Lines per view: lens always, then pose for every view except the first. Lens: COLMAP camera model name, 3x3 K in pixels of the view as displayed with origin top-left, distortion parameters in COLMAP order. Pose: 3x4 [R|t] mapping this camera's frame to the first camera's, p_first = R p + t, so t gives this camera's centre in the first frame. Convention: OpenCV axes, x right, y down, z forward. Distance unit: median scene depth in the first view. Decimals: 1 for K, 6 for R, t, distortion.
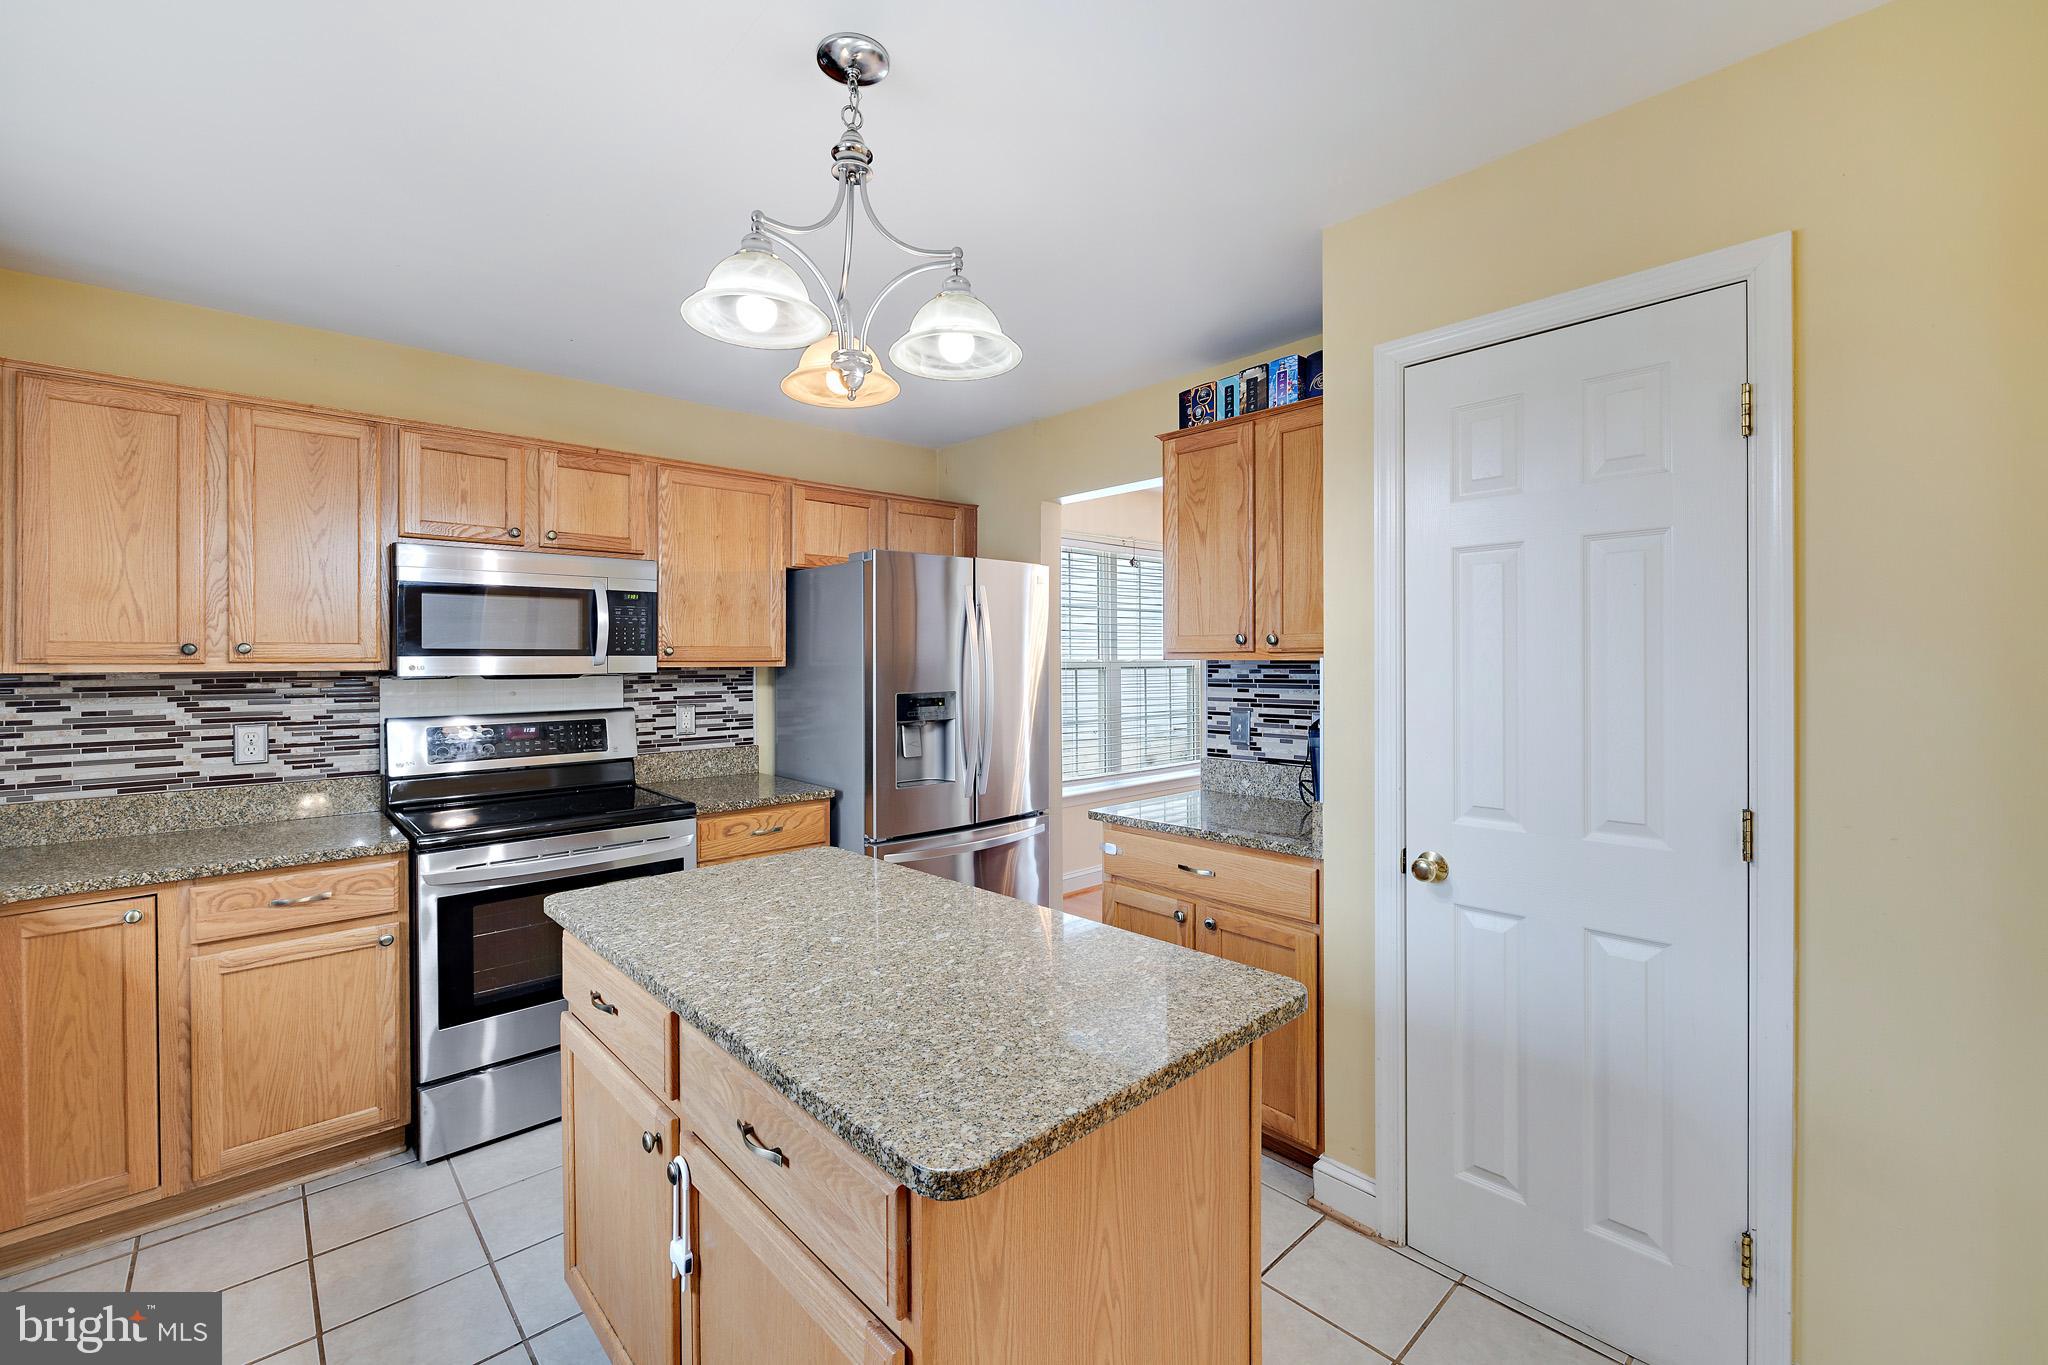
lens RADIAL K [[863.3, 0, 1026.6], [0, 863.3, 666.4], [0, 0, 1]] dist [-0.002931, -0.000140]
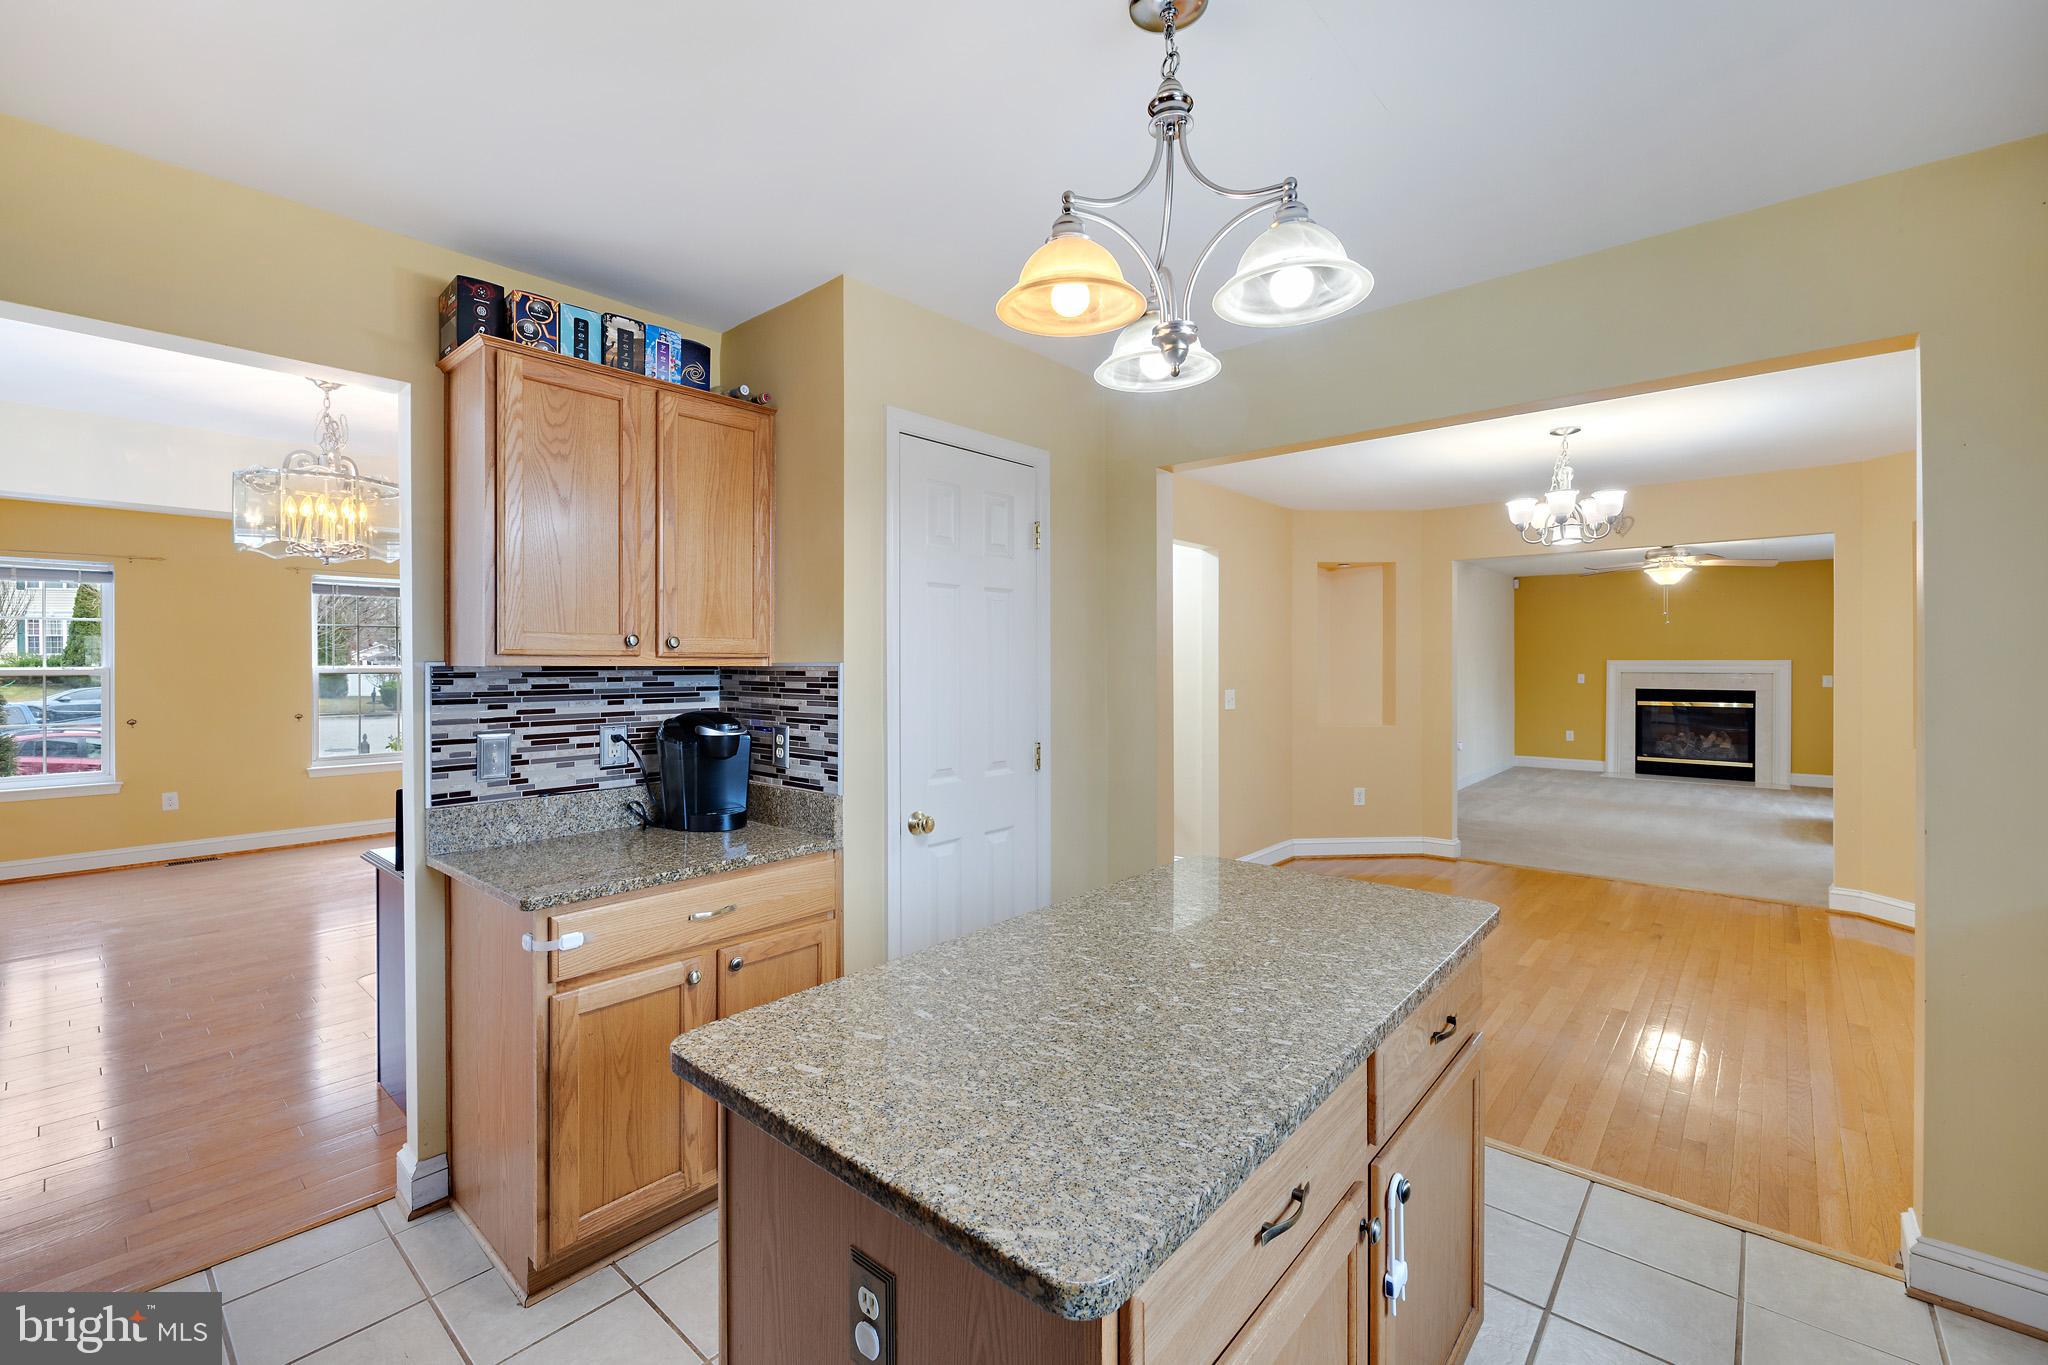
lens RADIAL K [[863.3, 0, 1026.6], [0, 863.3, 666.4], [0, 0, 1]] dist [-0.002931, -0.000140]
pose [[-0.112103, 0.003523, 0.993690, -0.570241], [0.012379, 0.999921, -0.002148, 0.000048], [-0.993619, 0.012060, -0.112138, 0.657610]]
